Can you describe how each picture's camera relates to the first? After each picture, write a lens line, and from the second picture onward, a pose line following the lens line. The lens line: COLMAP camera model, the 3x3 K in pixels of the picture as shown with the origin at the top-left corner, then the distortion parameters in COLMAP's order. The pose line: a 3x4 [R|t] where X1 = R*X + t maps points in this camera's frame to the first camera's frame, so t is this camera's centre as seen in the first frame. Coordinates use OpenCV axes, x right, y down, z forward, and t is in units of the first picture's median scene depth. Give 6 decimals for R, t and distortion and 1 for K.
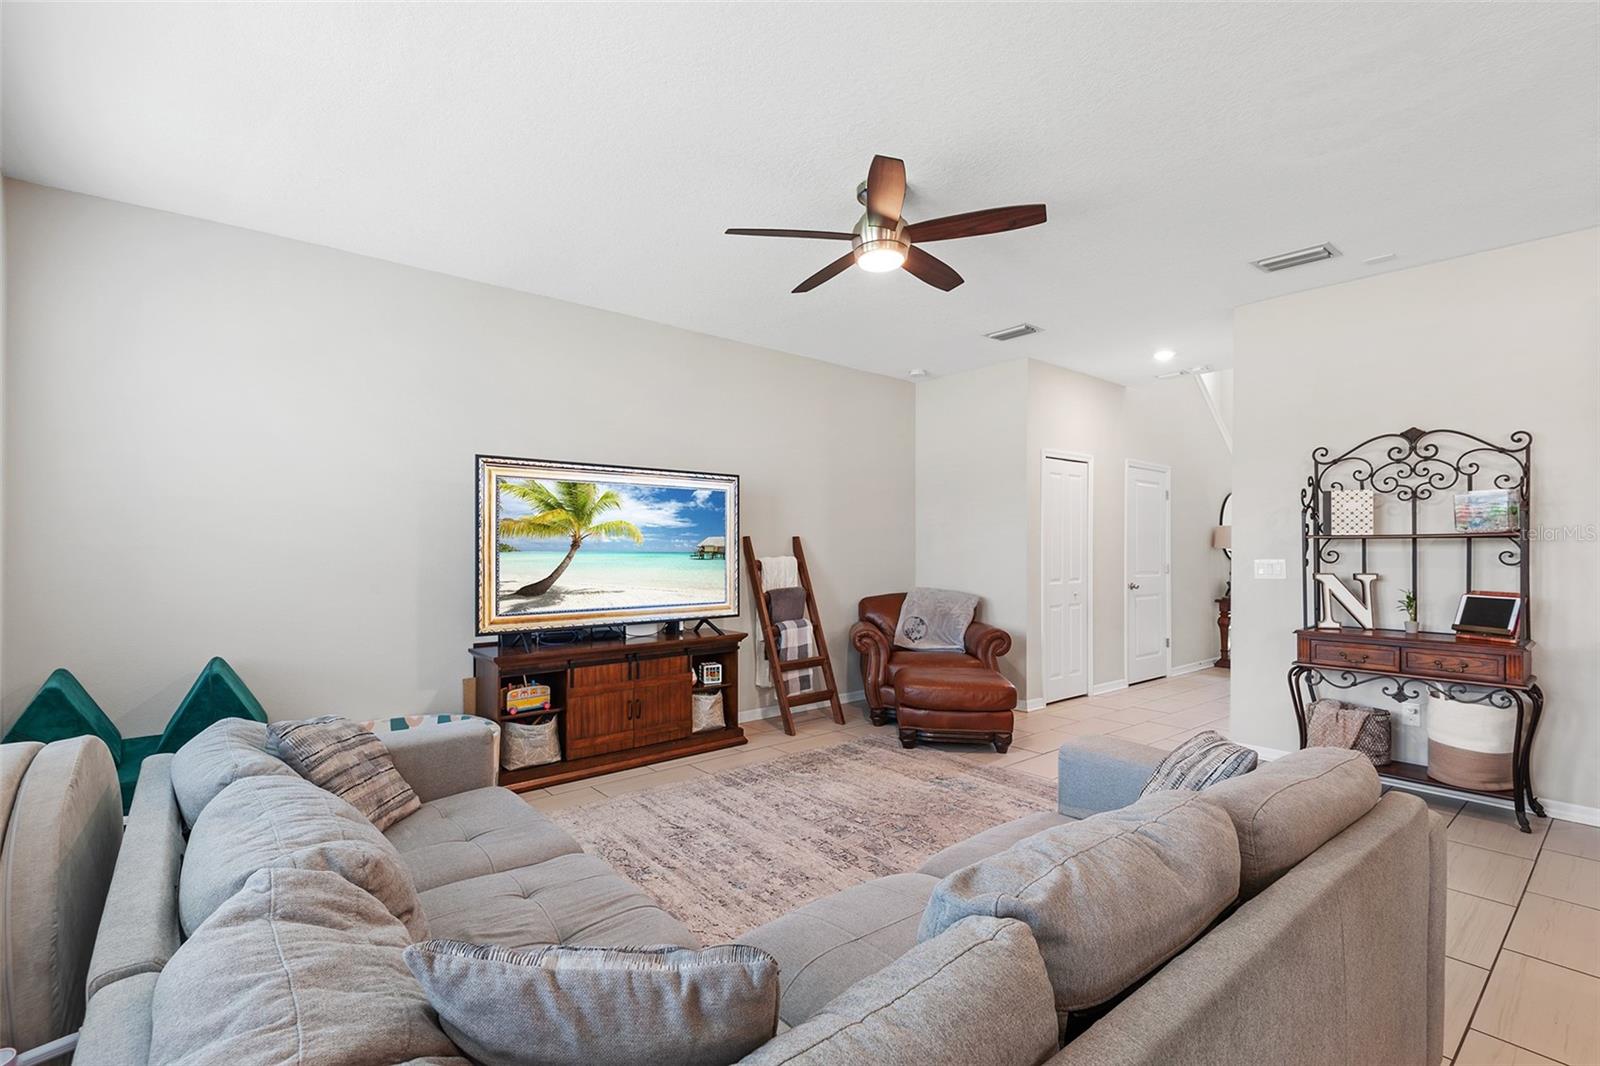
lens RADIAL K [[708.4, 0, 791.2], [0, 708.4, 546.8], [0, 0, 1]] dist [0.008486, -0.010872]
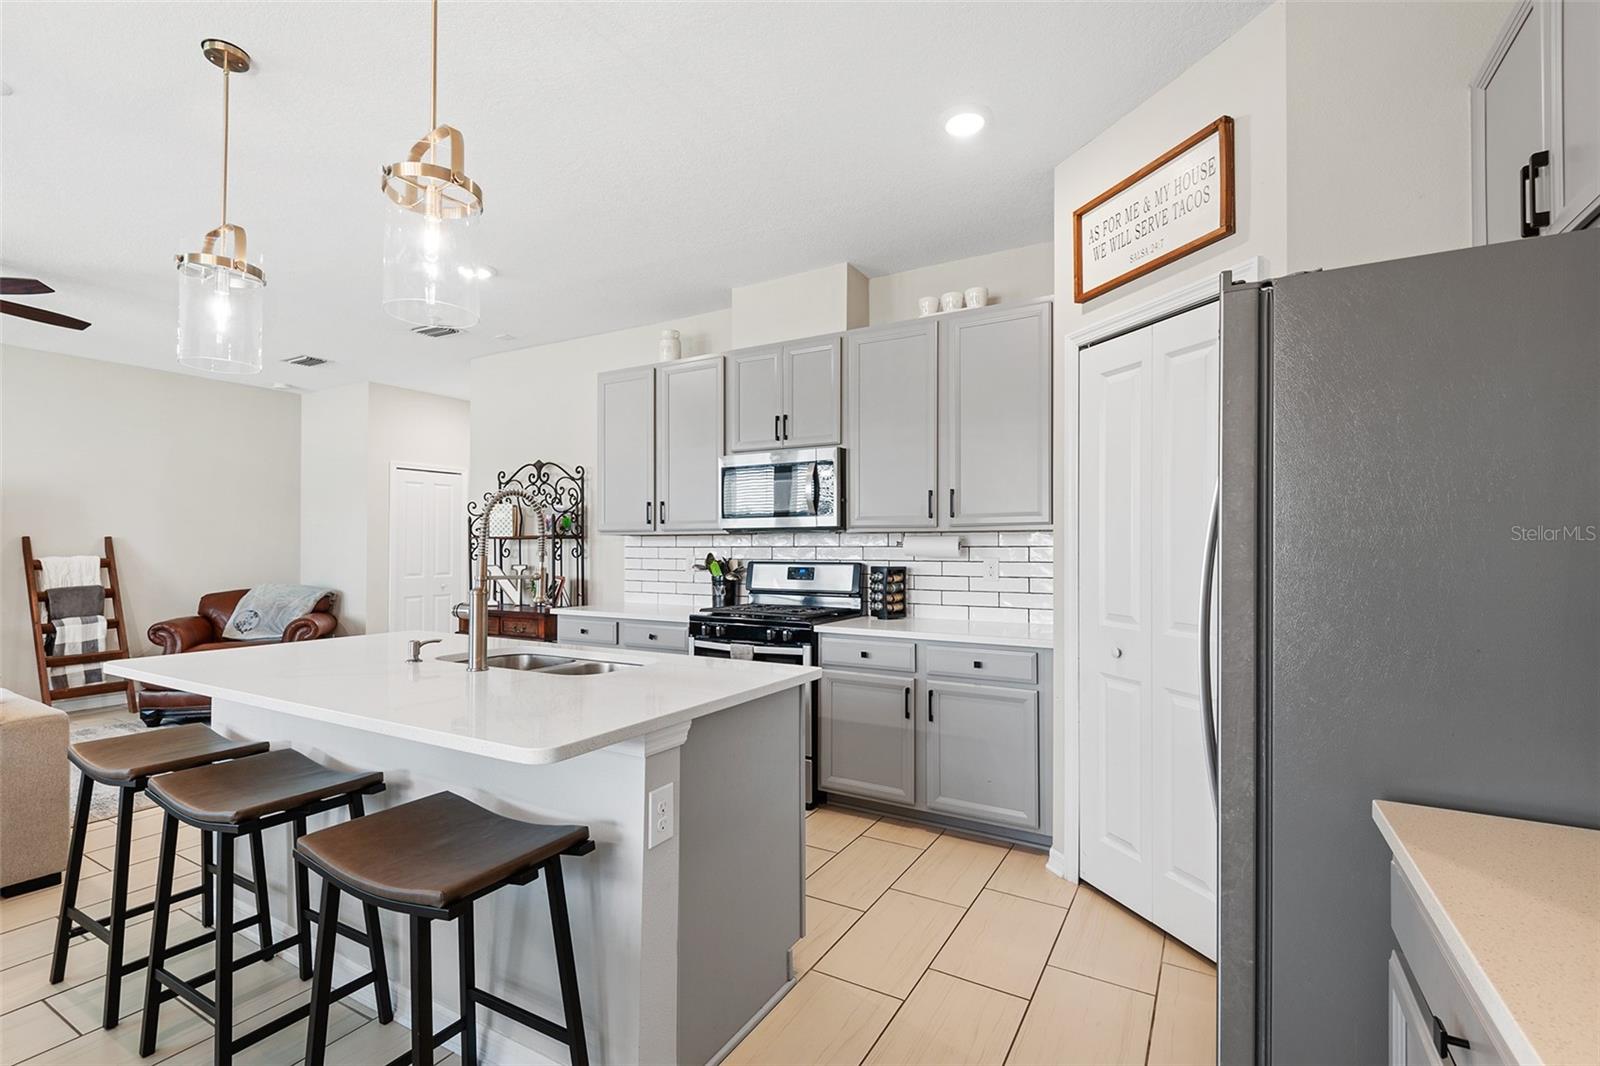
lens RADIAL K [[708.4, 0, 801.9], [0, 708.4, 544.4], [0, 0, 1]] dist [0.008486, -0.010872]
pose [[0.932698, -0.001714, 0.360653, 0.725689], [0.002650, 0.999994, -0.002103, 0.002020], [-0.360648, 0.002917, 0.932698, -0.416221]]
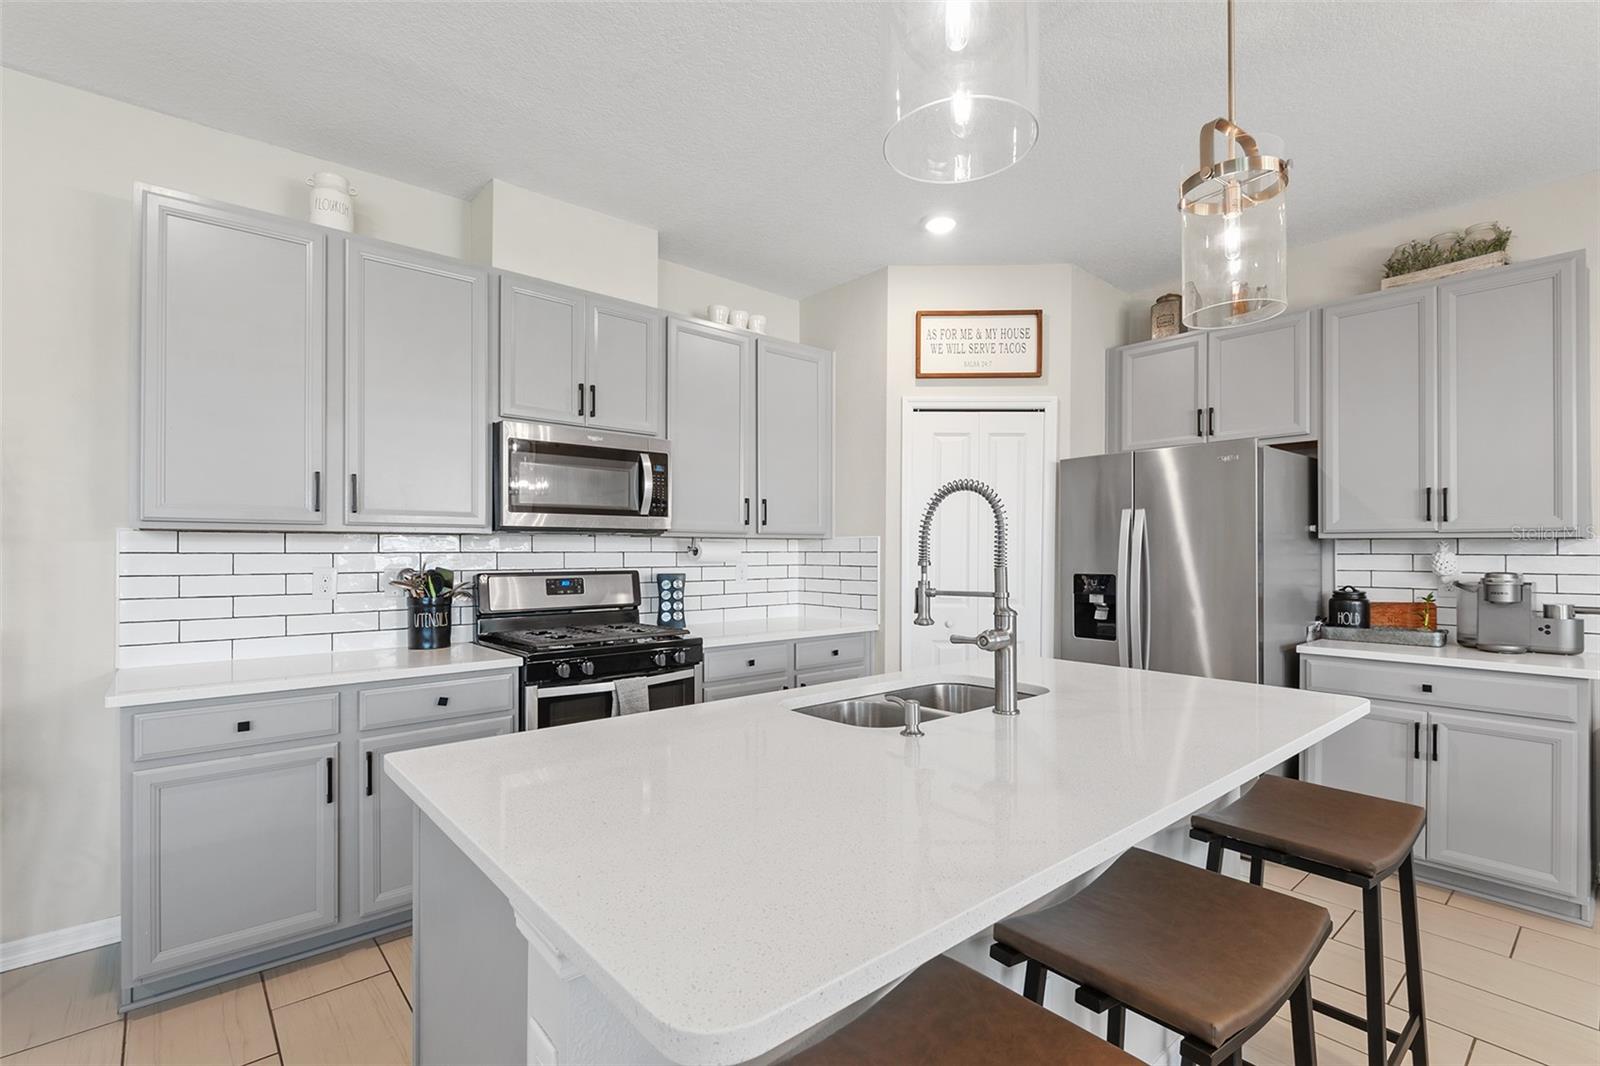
lens RADIAL K [[708.4, 0, 738.0], [0, 708.4, 544.9], [0, 0, 1]] dist [0.008486, -0.010872]
pose [[-0.005807, 0.003066, 0.999978, 0.335338], [-0.002620, 0.999992, -0.003081, -0.002670], [-0.999980, -0.002638, -0.005799, 0.263006]]
